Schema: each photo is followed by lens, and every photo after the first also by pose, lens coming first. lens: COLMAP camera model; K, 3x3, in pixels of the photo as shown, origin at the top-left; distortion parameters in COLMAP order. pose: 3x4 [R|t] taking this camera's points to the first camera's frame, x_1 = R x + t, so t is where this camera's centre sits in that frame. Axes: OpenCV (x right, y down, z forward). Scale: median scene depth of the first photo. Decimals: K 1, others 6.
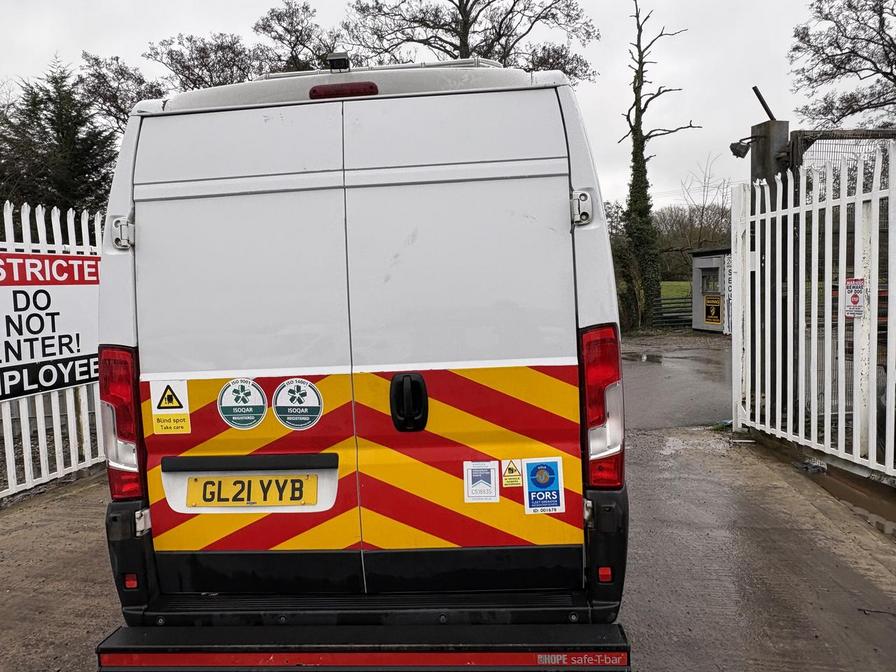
lens RADIAL K [[611.2, 0, 452.5], [0, 611.2, 330.2], [0, 0, 1]] dist [0.006012, -0.007043]
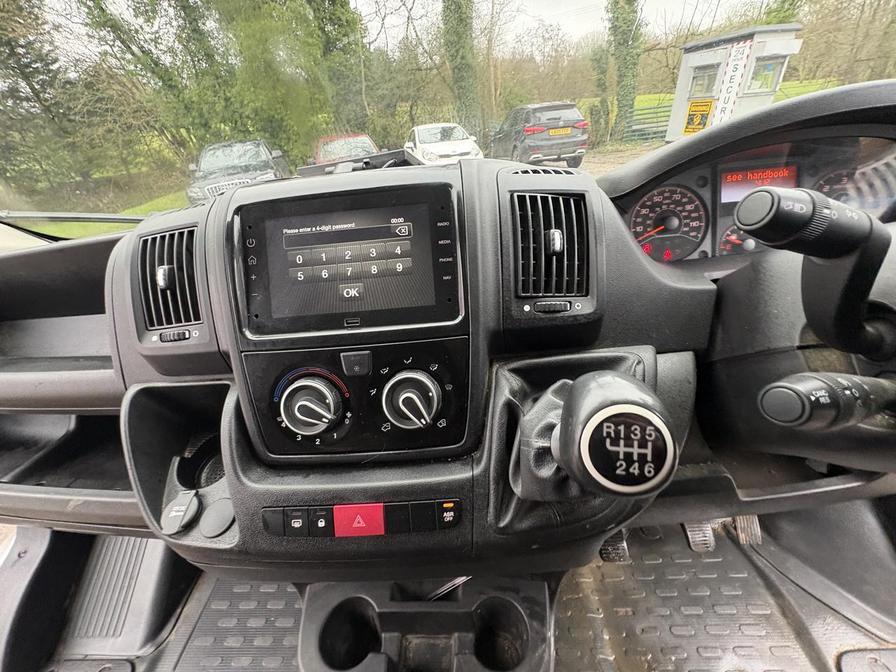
lens RADIAL K [[356.6, 0, 450.7], [0, 356.6, 332.7], [0, 0, 1]] dist [0.000661, -0.000021]
pose [[0.997320, -0.071428, 0.015853, 0.004198], [0.056271, 0.887290, 0.457766, -0.093075], [-0.046763, -0.455647, 0.888931, 2.710941]]
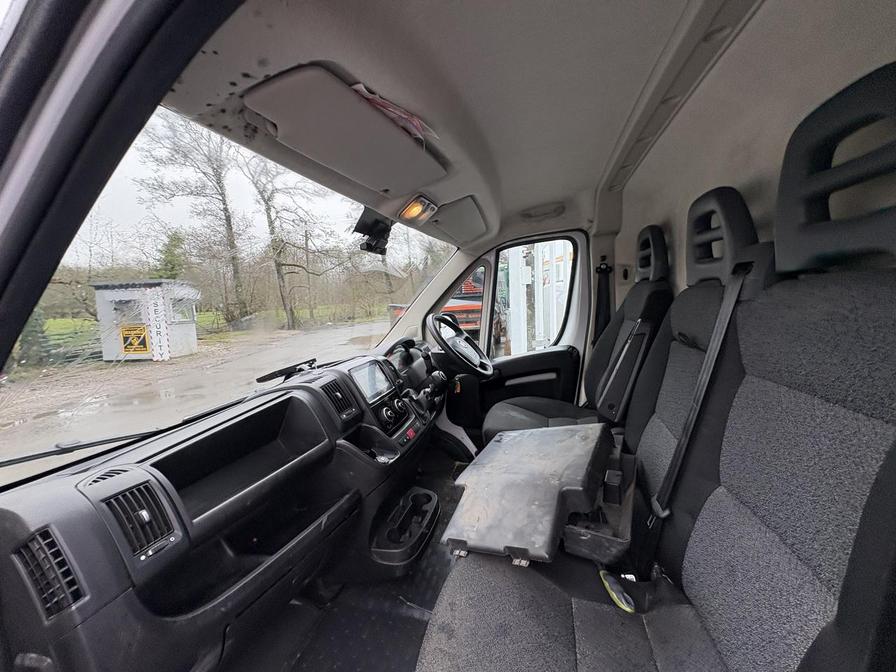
lens RADIAL K [[356.6, 0, 446.2], [0, 356.6, 334.1], [0, 0, 1]] dist [0.000661, -0.000021]
pose [[0.205761, -0.070819, 0.976036, -0.484267], [0.105641, 0.993157, 0.049790, -0.132714], [-0.972883, 0.092865, 0.211834, 2.621521]]
